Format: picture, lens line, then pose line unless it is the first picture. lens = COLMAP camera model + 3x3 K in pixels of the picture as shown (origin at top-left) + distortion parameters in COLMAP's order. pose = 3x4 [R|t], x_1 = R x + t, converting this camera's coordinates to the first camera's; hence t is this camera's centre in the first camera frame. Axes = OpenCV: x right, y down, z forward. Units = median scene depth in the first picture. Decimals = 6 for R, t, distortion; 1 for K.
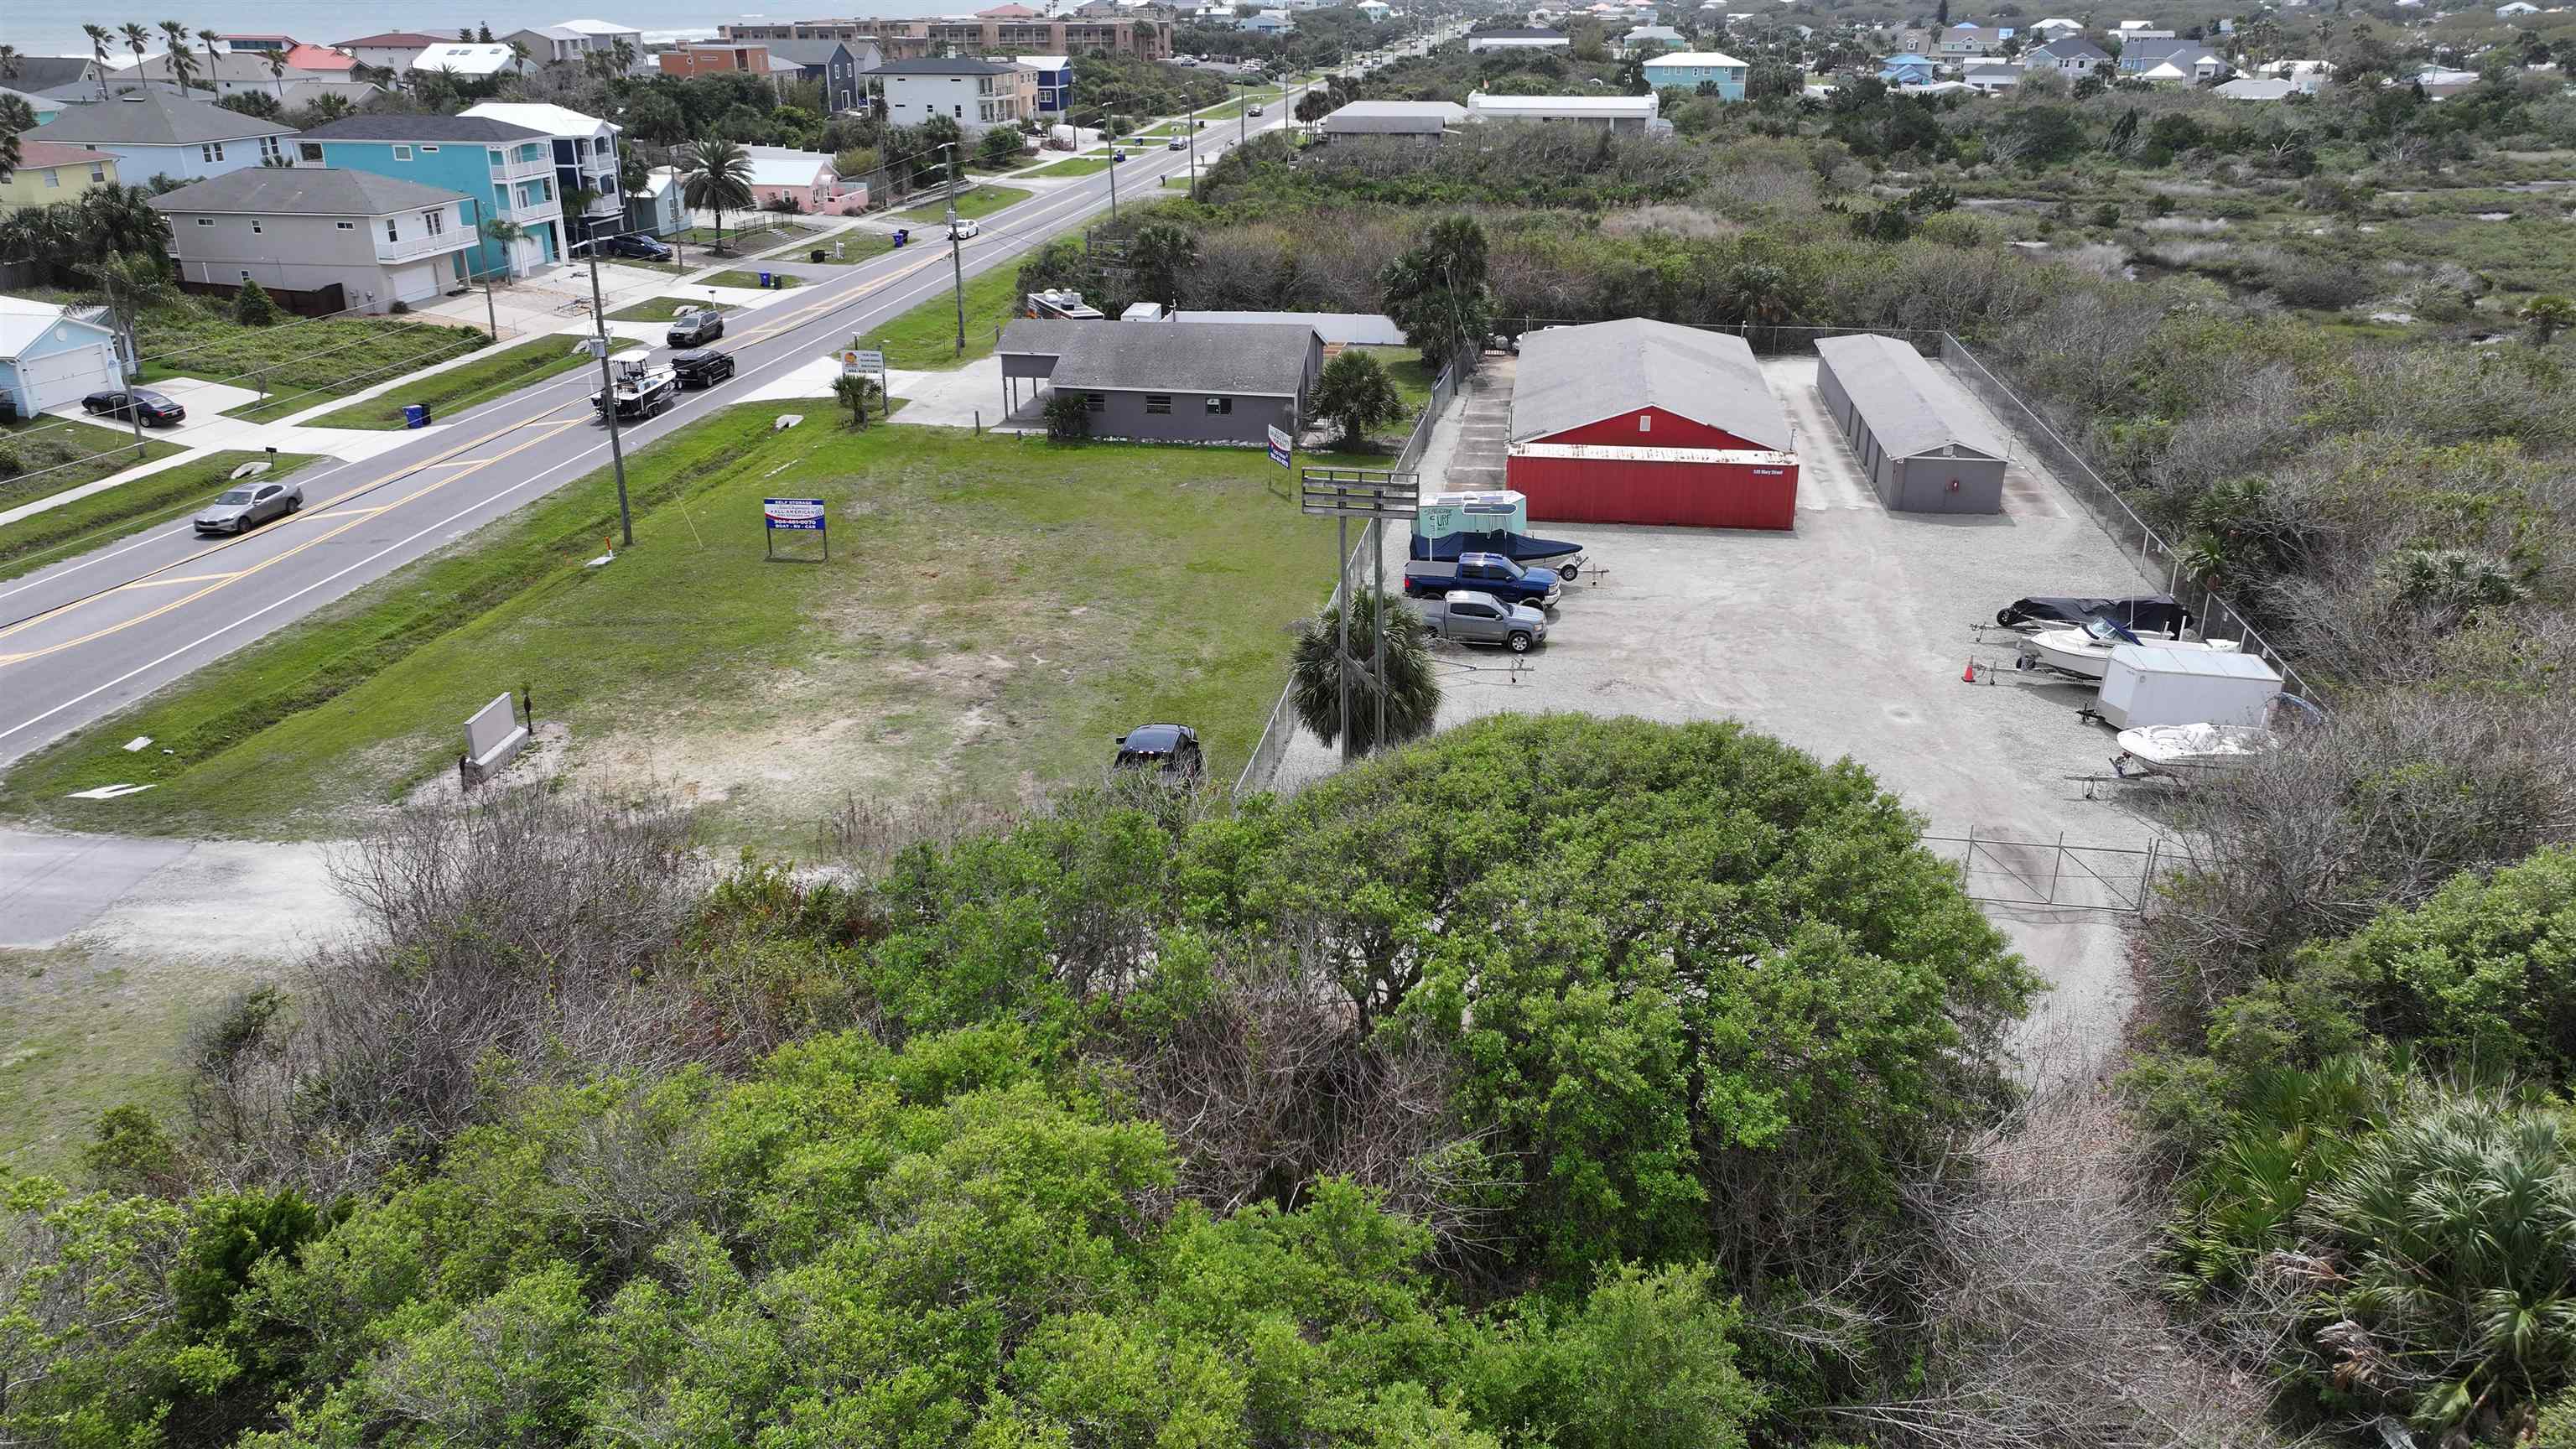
lens RADIAL K [[1795.7, 0, 1300.1], [0, 1795.7, 727.4], [0, 0, 1]] dist [-0.001076, 0.016887]
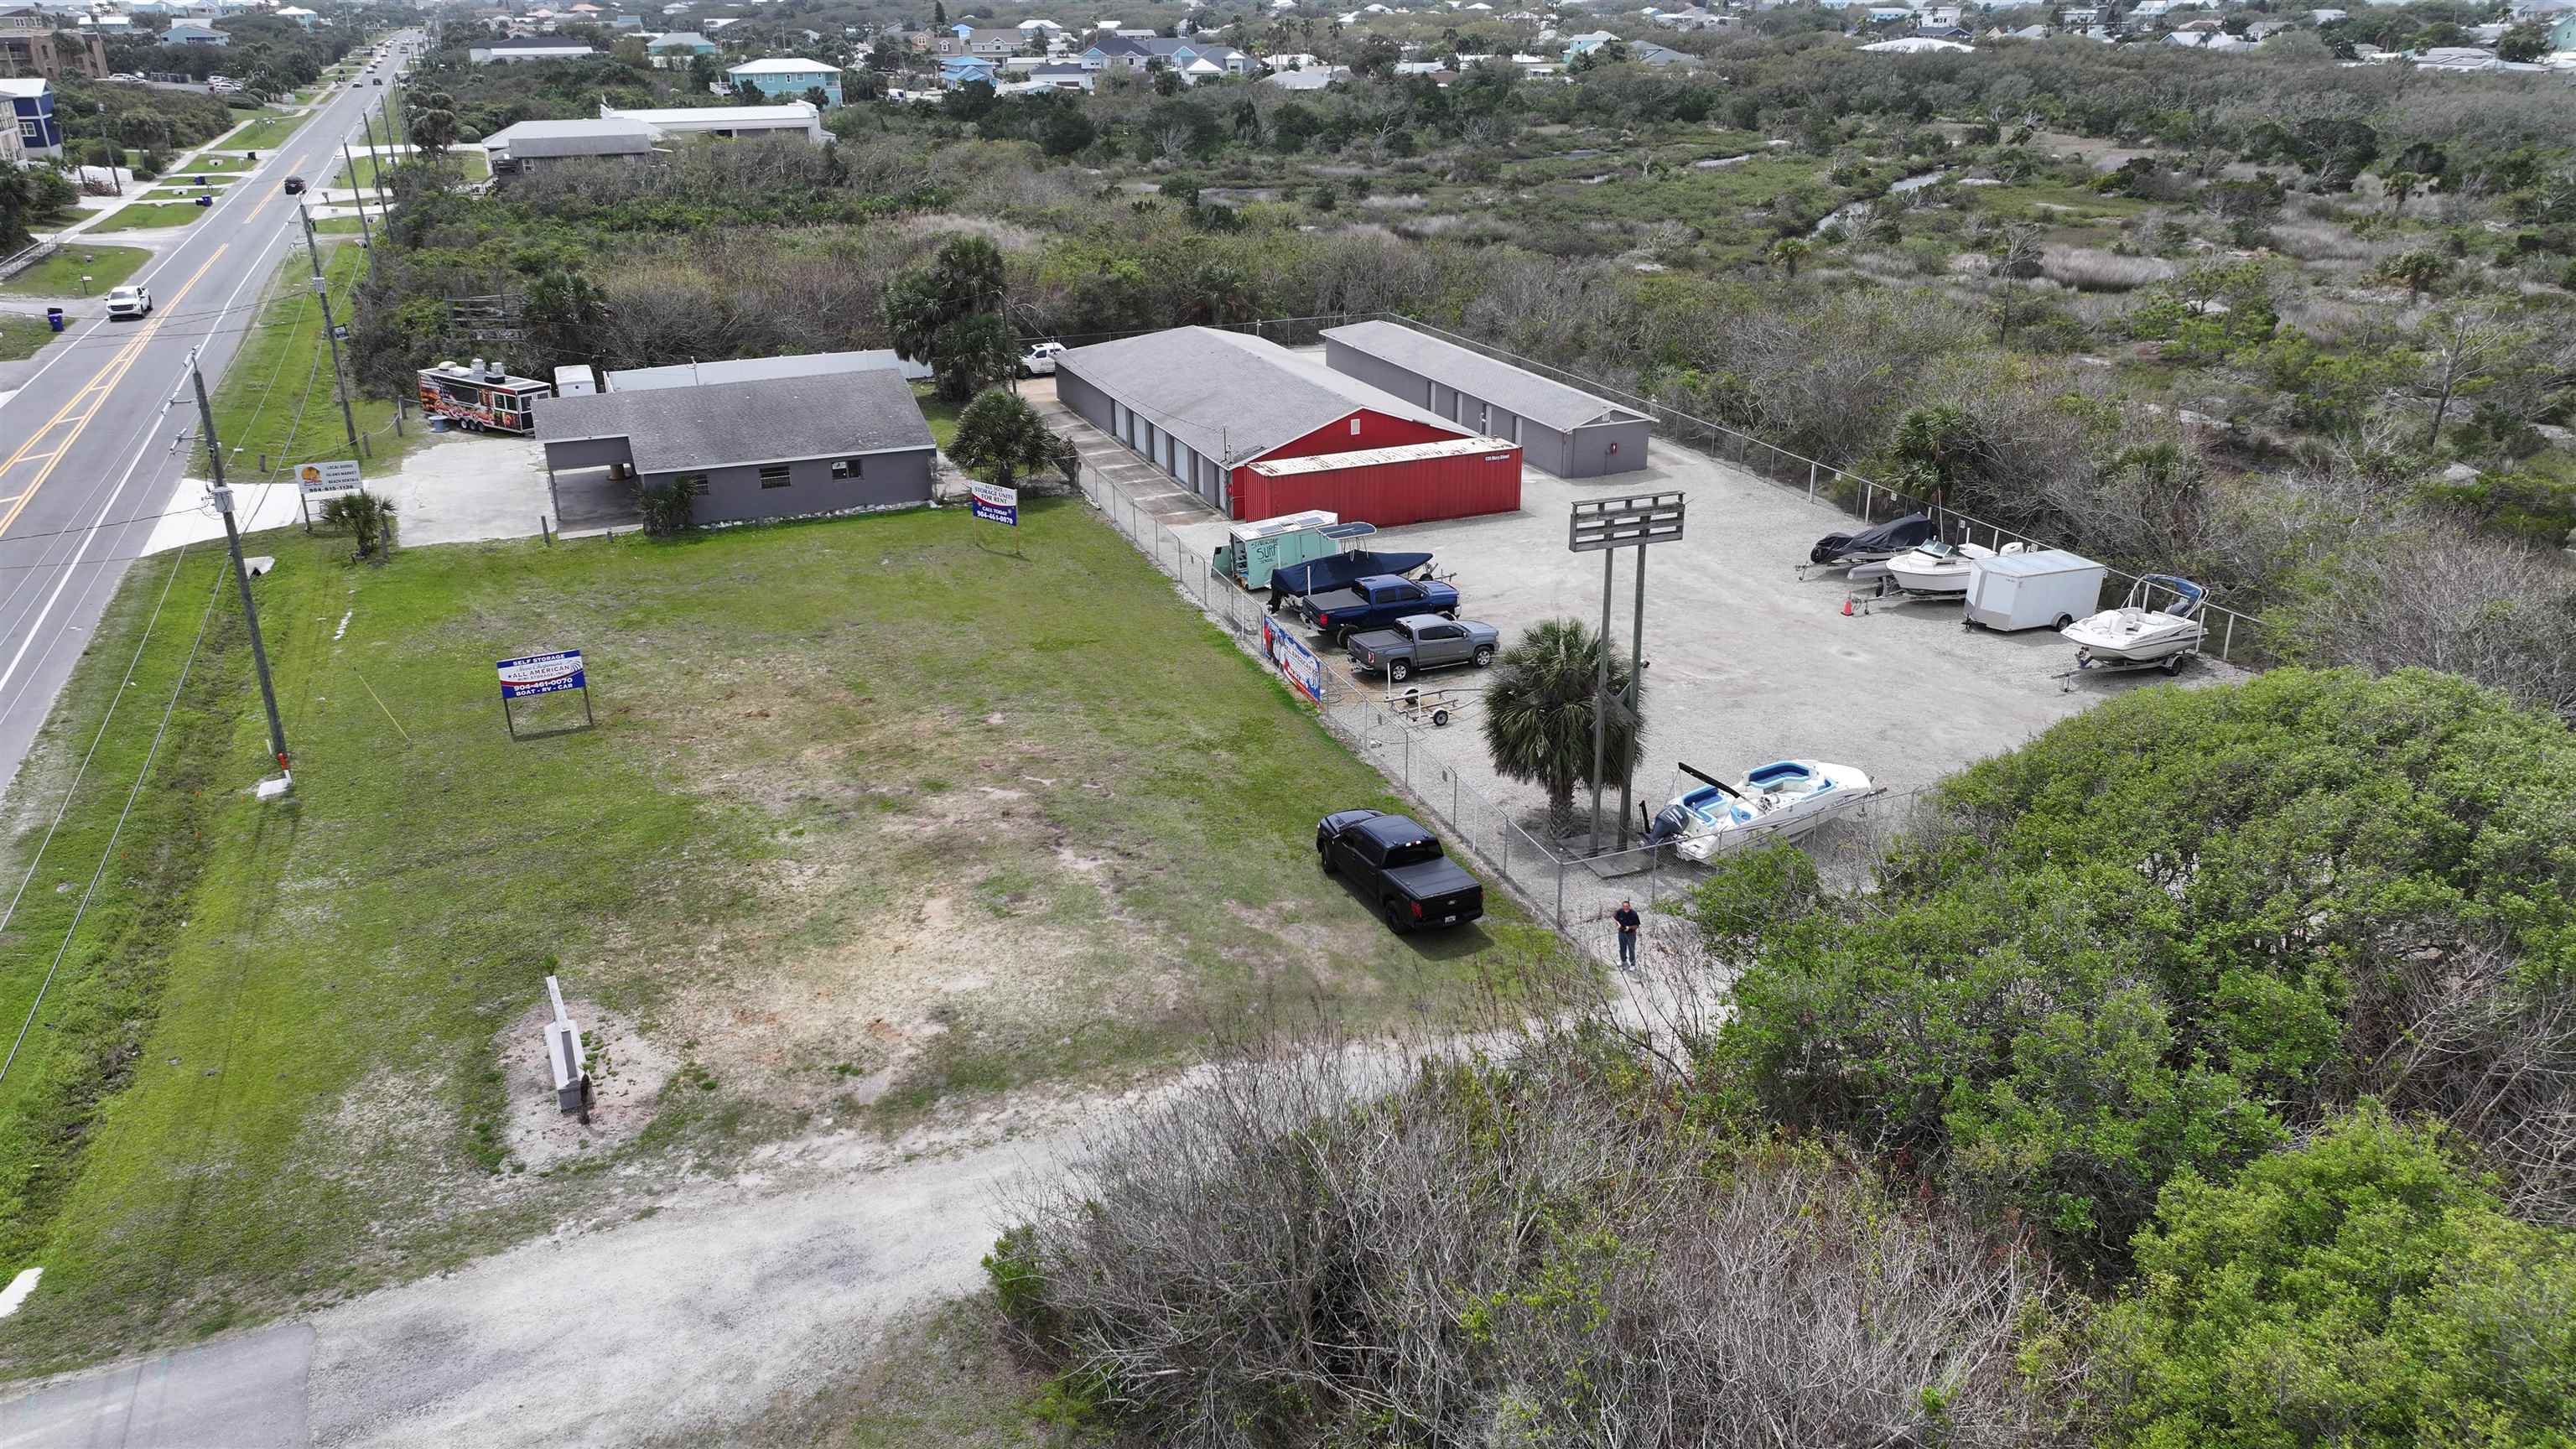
lens RADIAL K [[1795.7, 0, 1300.1], [0, 1795.7, 727.4], [0, 0, 1]] dist [-0.001076, 0.016887]
pose [[0.852113, -0.203771, 0.482060, -0.367263], [0.204560, 0.977493, 0.051605, -0.066721], [-0.481725, 0.054637, 0.874617, 0.157192]]
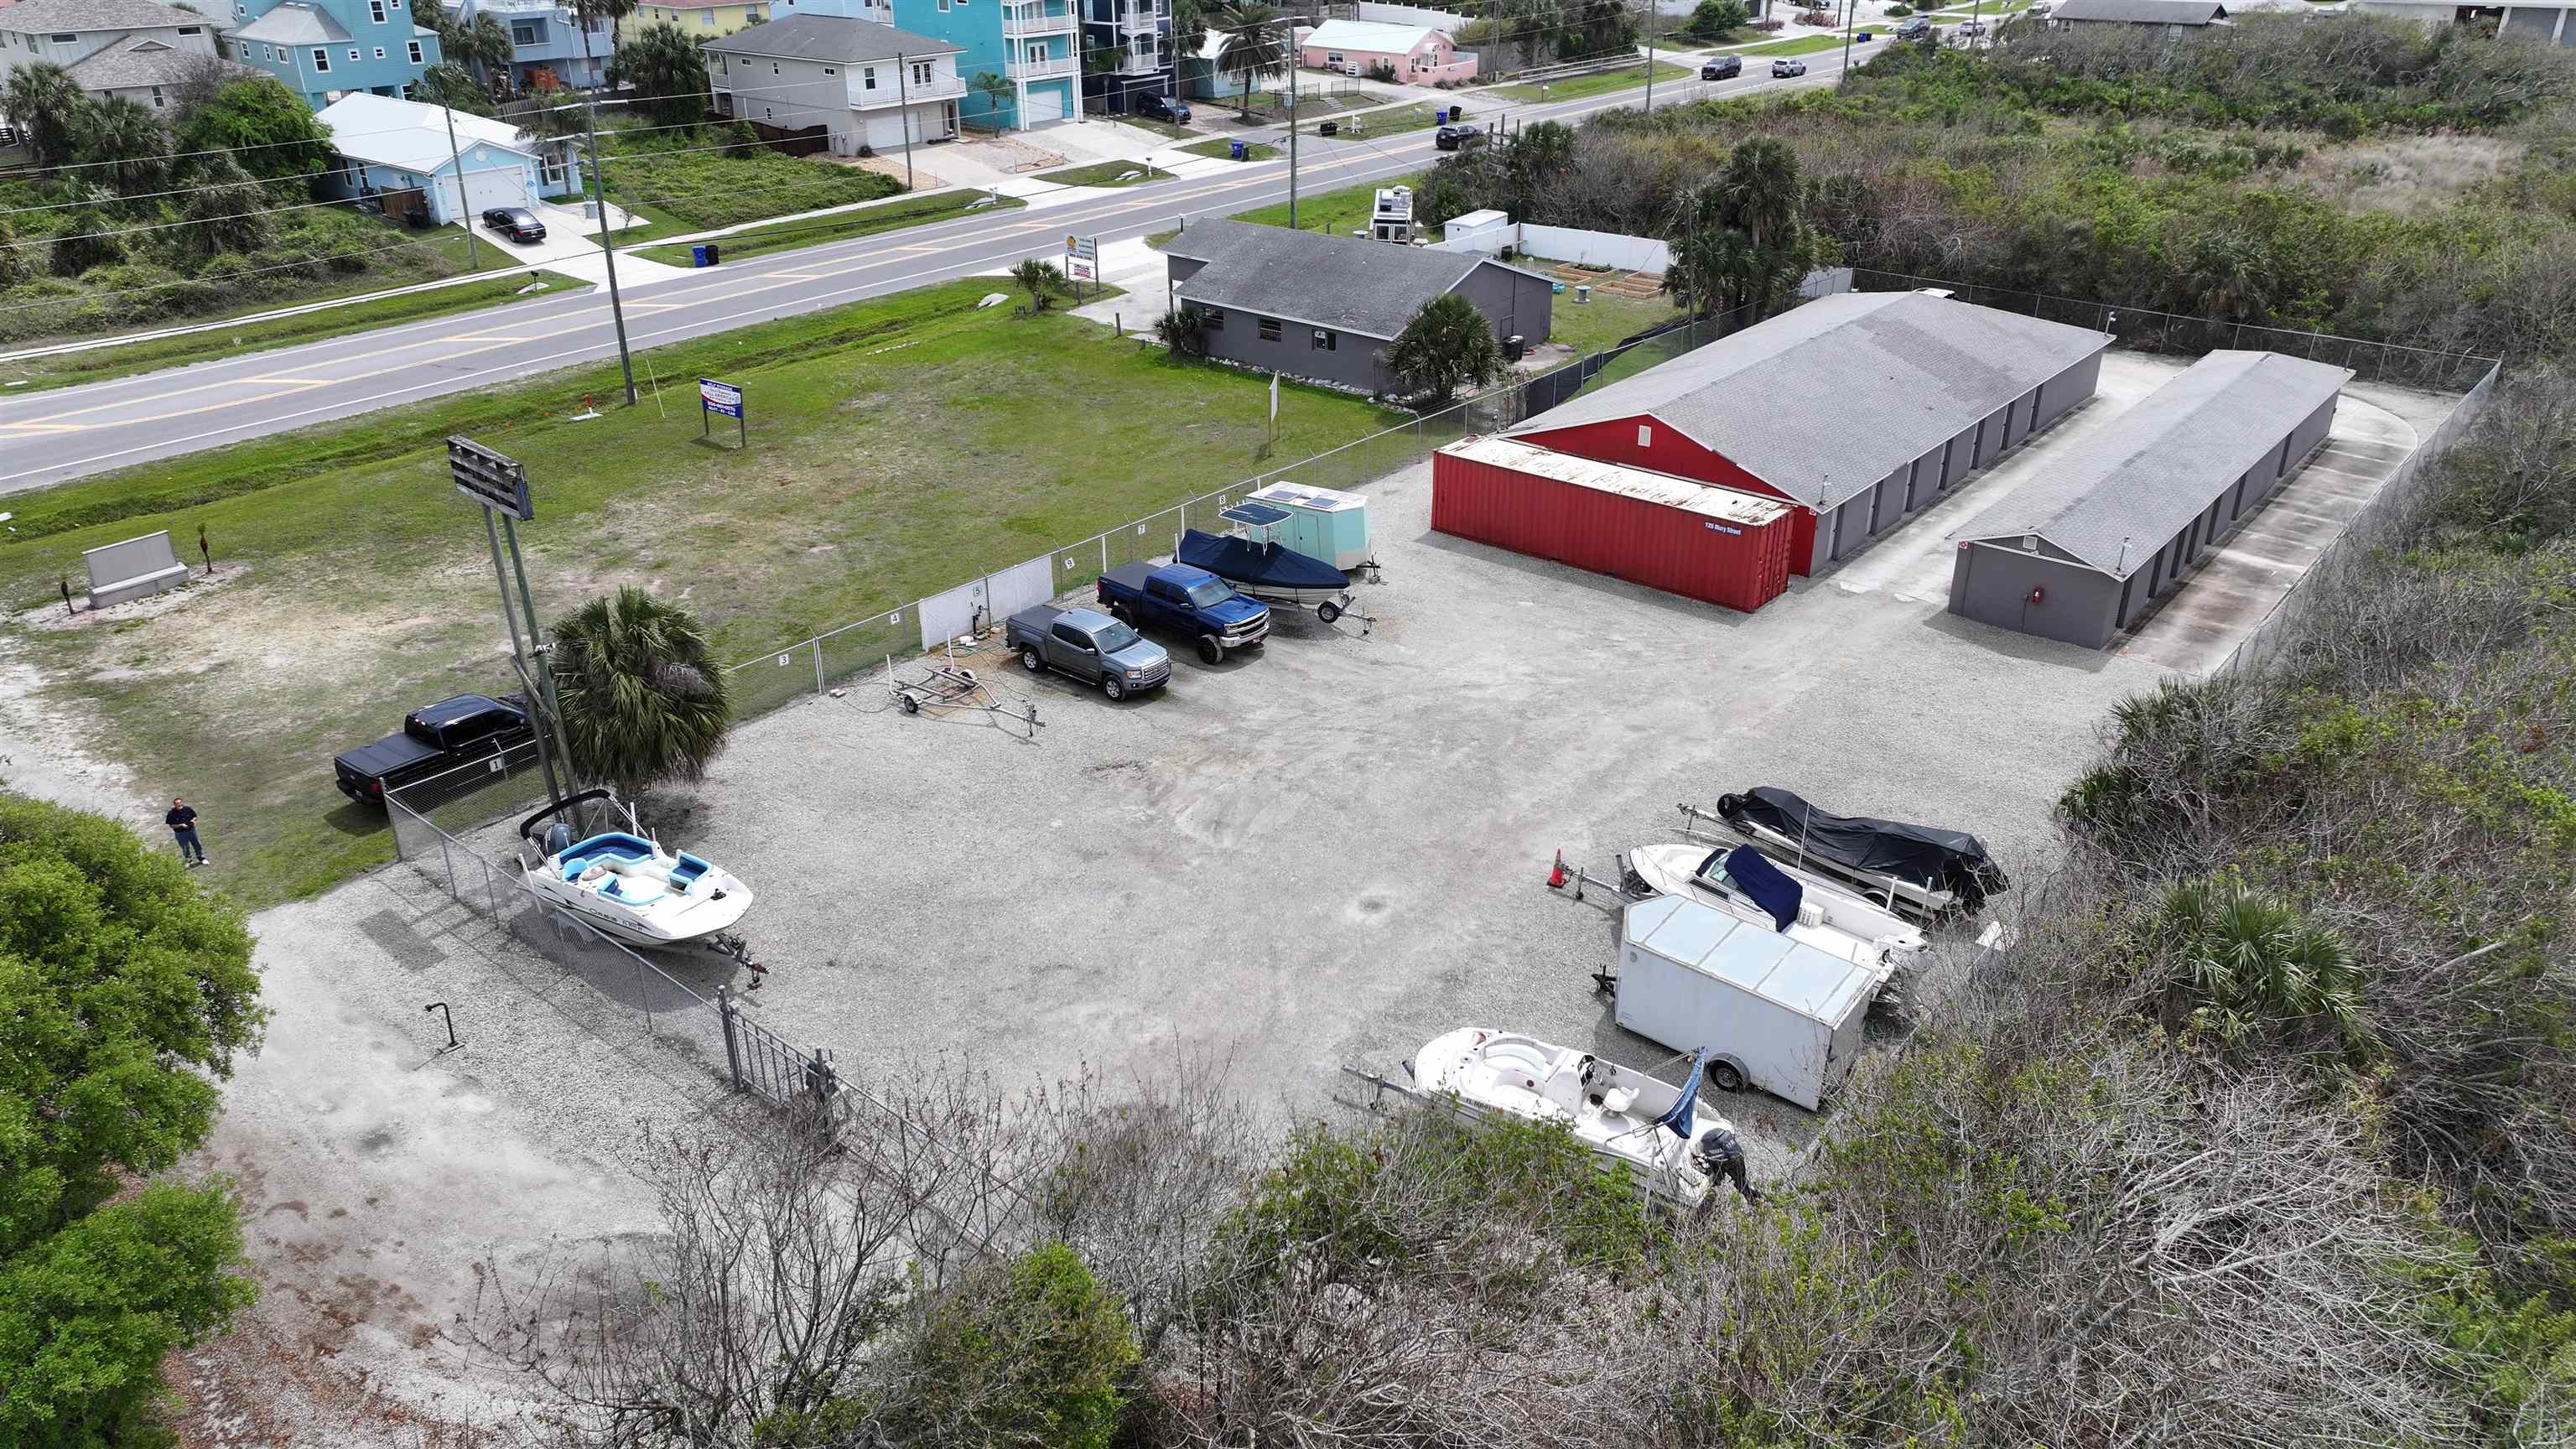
lens RADIAL K [[1795.7, 0, 1300.1], [0, 1795.7, 727.4], [0, 0, 1]] dist [-0.001076, 0.016887]
pose [[0.854256, 0.226704, -0.467816, 0.472921], [-0.193900, 0.973912, 0.117888, -0.116242], [0.482337, -0.009997, 0.875928, 0.278407]]
